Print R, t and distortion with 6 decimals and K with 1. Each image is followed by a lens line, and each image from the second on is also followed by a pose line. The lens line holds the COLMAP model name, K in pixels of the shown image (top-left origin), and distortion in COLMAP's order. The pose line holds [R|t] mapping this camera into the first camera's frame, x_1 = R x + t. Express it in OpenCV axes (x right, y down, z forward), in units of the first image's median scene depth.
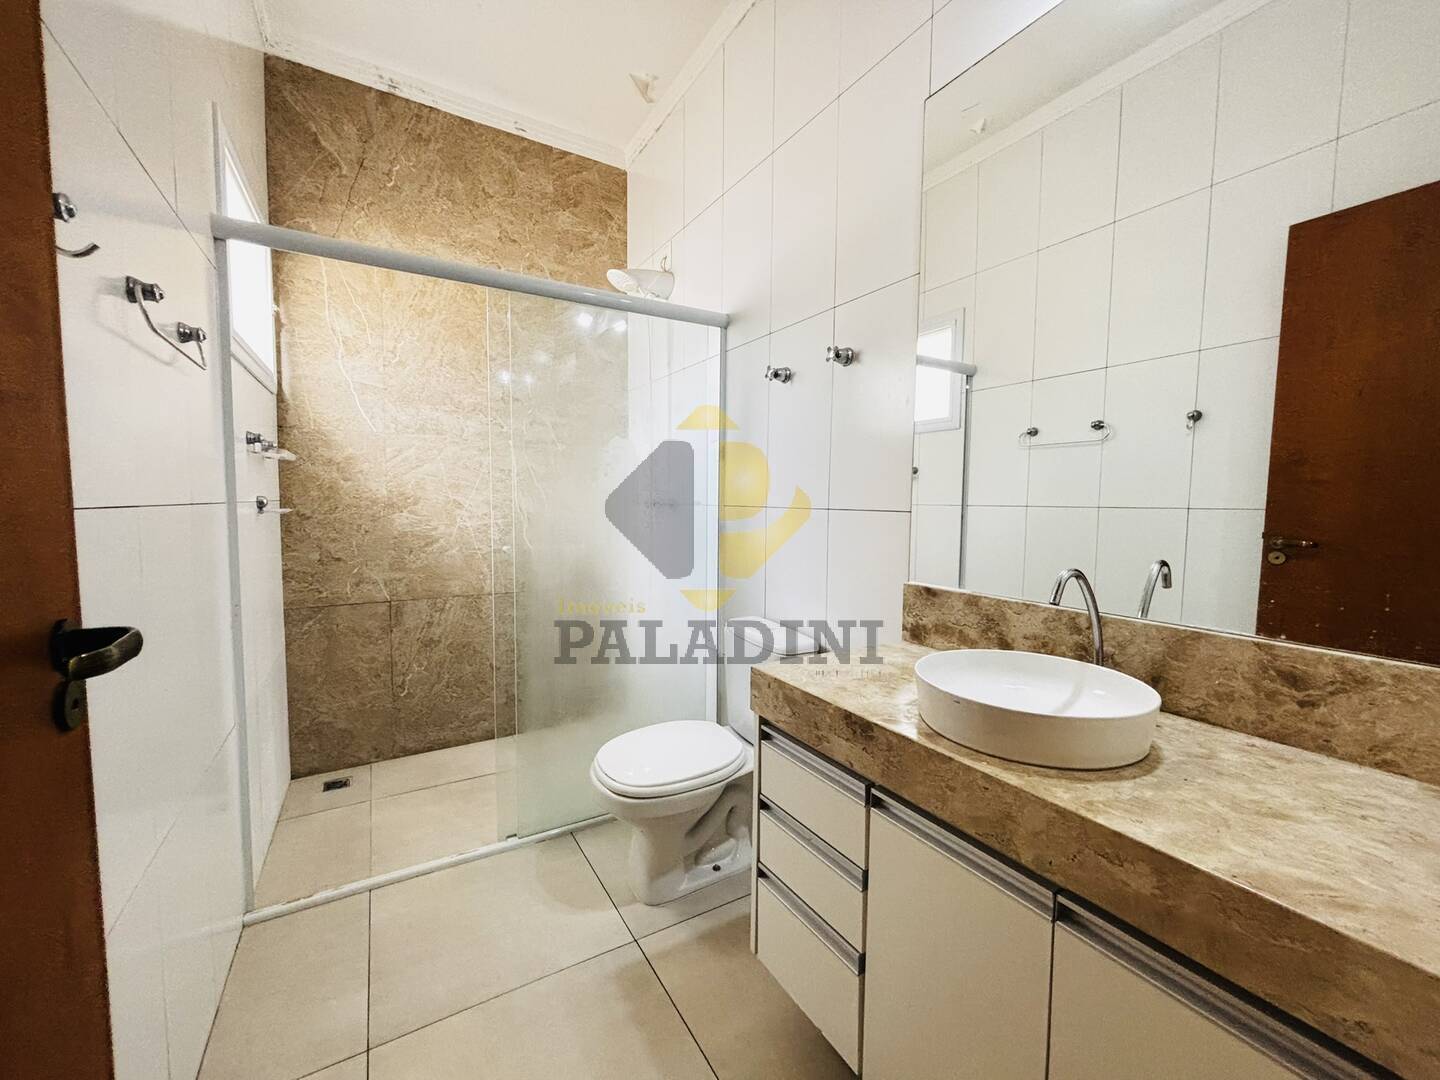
lens RADIAL K [[578.0, 0, 718.3], [0, 578.0, 549.4], [0, 0, 1]] dist [0.000961, 0.000793]
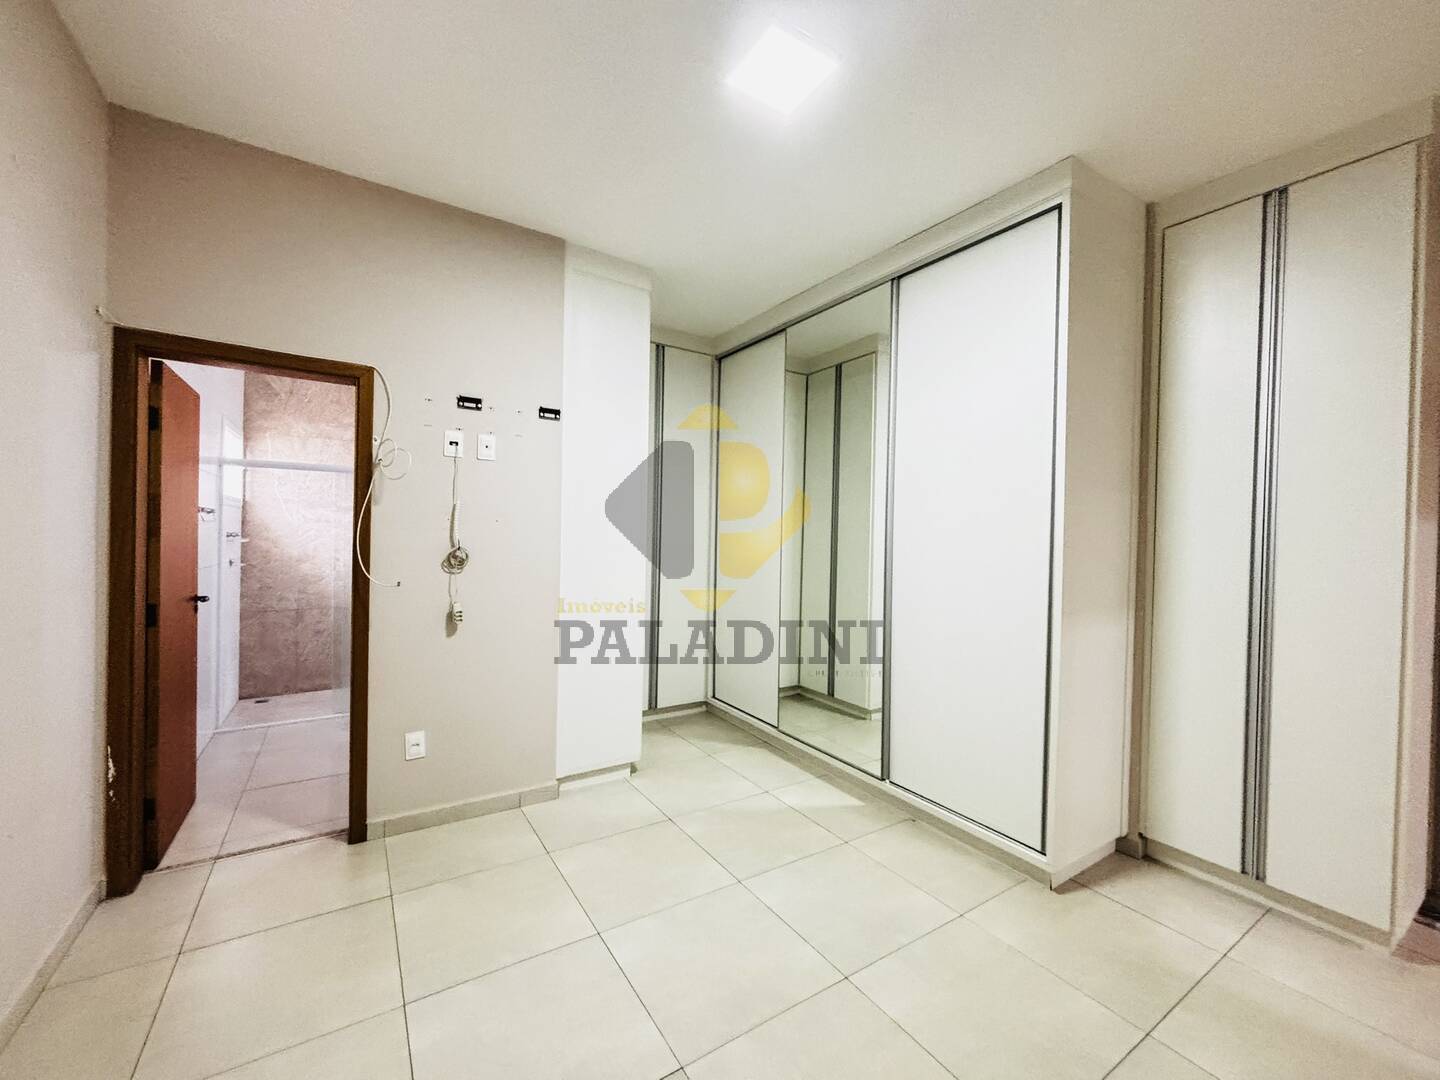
lens RADIAL K [[578.0, 0, 715.0], [0, 578.0, 543.5], [0, 0, 1]] dist [0.000961, 0.000793]
pose [[0.999444, 0.001133, 0.033333, 0.811135], [0.001244, 0.997461, -0.071204, 0.009825], [-0.033329, 0.071205, 0.996905, -1.049020]]
